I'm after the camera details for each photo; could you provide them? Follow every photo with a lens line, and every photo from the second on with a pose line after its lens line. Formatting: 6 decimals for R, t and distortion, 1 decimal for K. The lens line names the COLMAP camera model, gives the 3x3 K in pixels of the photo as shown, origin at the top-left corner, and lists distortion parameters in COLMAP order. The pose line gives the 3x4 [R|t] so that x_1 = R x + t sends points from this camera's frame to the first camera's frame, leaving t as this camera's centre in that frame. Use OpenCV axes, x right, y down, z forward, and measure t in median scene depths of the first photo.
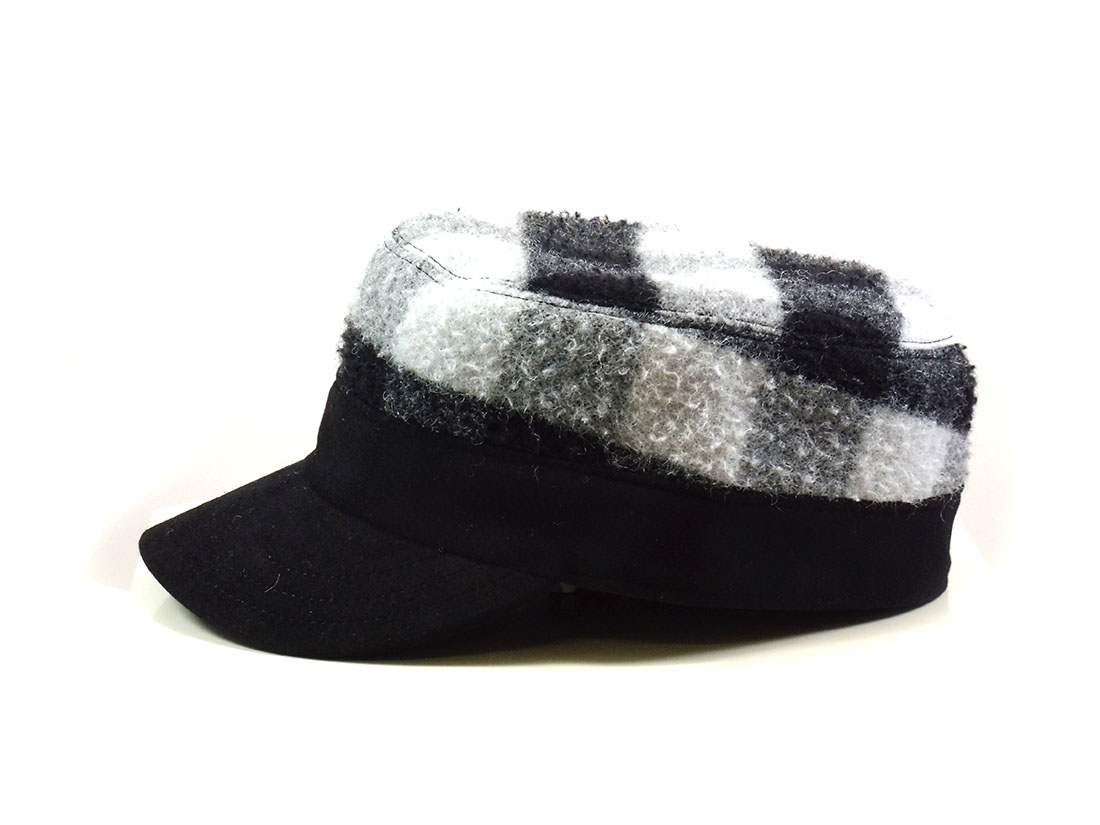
lens RADIAL K [[3876.2, 0, 550.0], [0, 3876.2, 412.5], [0, 0, 1]] dist [0.833038, -1.034435]
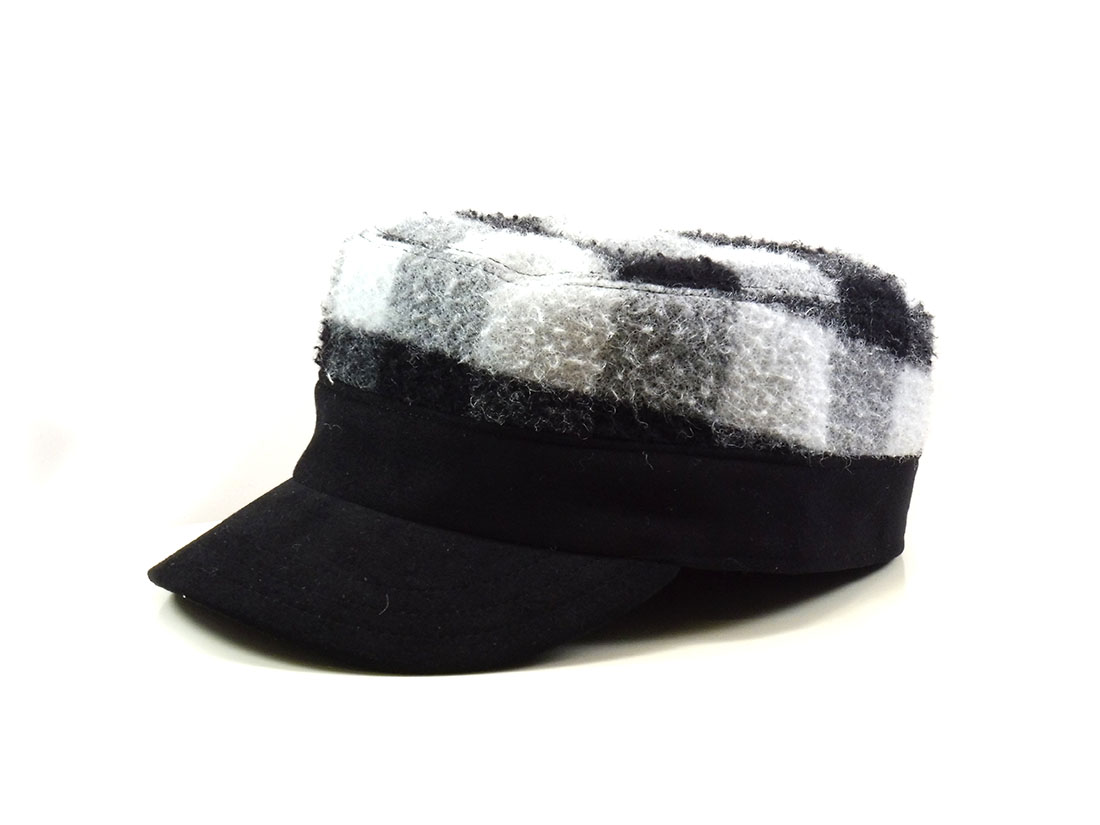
lens RADIAL K [[3876.2, 0, 550.0], [0, 3876.2, 412.5], [0, 0, 1]] dist [0.833038, -1.034435]
pose [[0.877711, -0.100033, 0.468633, -0.495606], [0.105982, 0.994273, 0.013741, -0.013215], [-0.467323, 0.037606, 0.883286, 0.126717]]
